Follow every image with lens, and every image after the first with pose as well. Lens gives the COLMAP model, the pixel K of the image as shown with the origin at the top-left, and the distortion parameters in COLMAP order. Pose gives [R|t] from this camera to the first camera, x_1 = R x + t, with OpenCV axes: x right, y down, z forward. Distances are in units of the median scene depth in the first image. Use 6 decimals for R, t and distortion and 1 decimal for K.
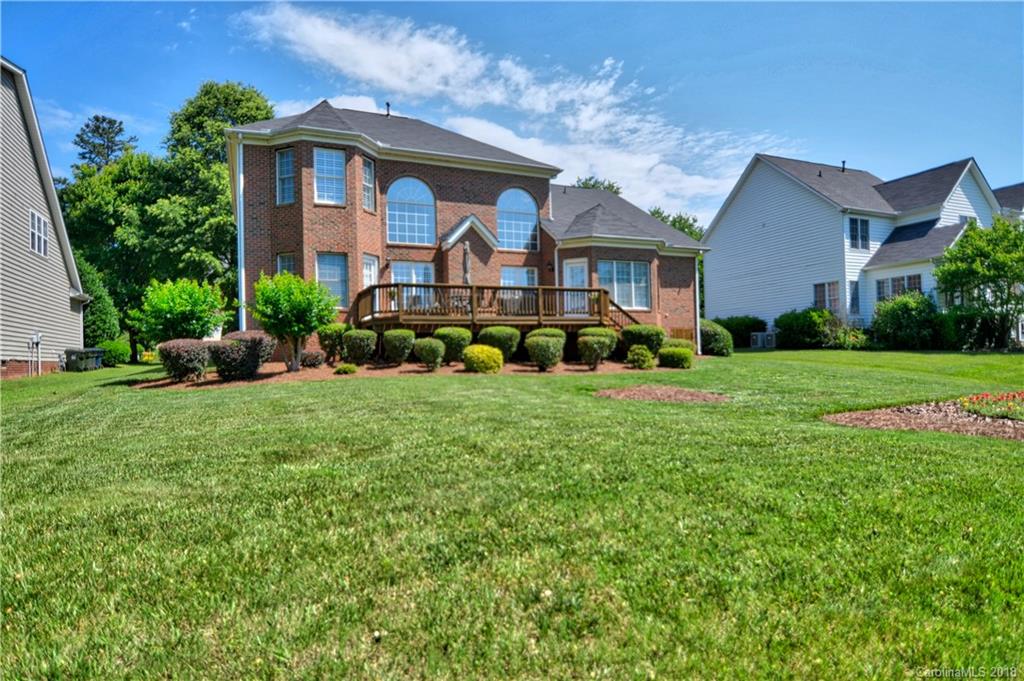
lens RADIAL K [[587.0, 0, 512.0], [0, 587.0, 340.5], [0, 0, 1]] dist [-0.001328, -0.000090]
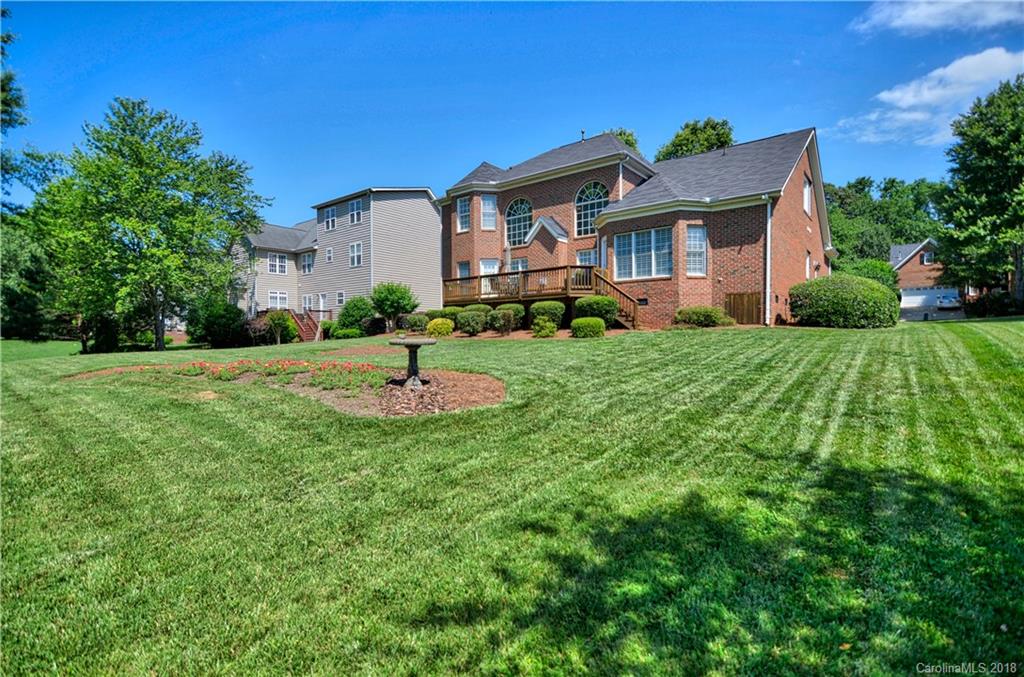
lens RADIAL K [[498.3, 0, 512.0], [0, 498.3, 338.5], [0, 0, 1]] dist [-0.016959, -0.000345]
pose [[0.460847, 0.031914, -0.886906, 0.897424], [0.030935, 0.998168, 0.051992, -0.001841], [0.886940, -0.051397, 0.459016, 0.419764]]
